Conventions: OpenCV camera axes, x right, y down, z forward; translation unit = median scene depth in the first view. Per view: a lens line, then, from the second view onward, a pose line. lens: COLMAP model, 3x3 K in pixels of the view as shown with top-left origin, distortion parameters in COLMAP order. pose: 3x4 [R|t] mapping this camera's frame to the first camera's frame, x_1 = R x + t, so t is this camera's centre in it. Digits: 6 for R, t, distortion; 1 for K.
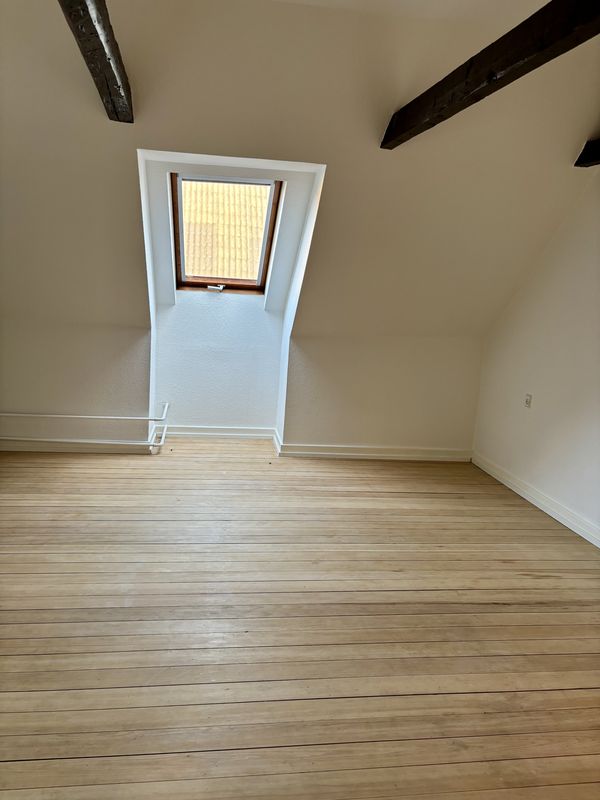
lens RADIAL K [[608.6, 0, 300.0], [0, 608.6, 400.0], [0, 0, 1]] dist [0.000286, -0.000451]
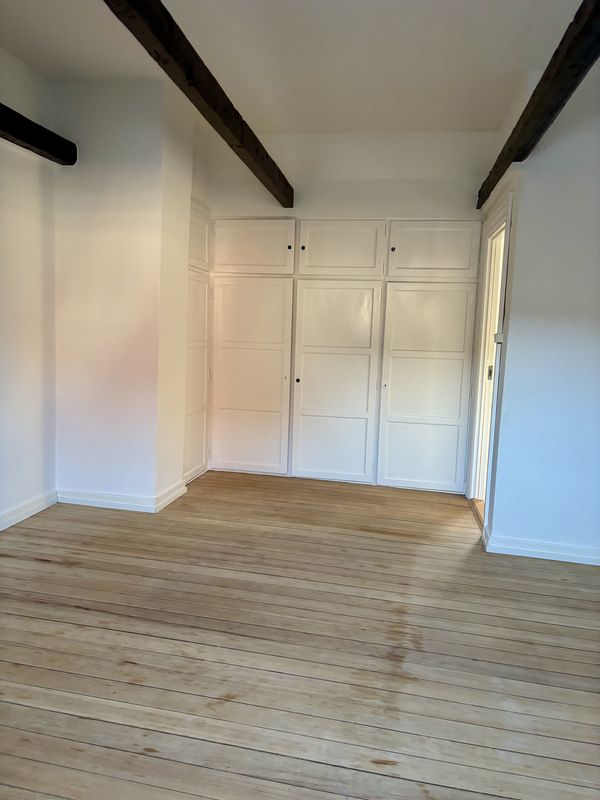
lens RADIAL K [[608.6, 0, 300.0], [0, 608.6, 400.0], [0, 0, 1]] dist [0.000286, -0.000451]
pose [[-0.934978, -0.133443, 0.328648, -0.264217], [-0.028087, 0.951479, 0.306430, -0.285988], [-0.353592, 0.277274, -0.893360, 1.795876]]
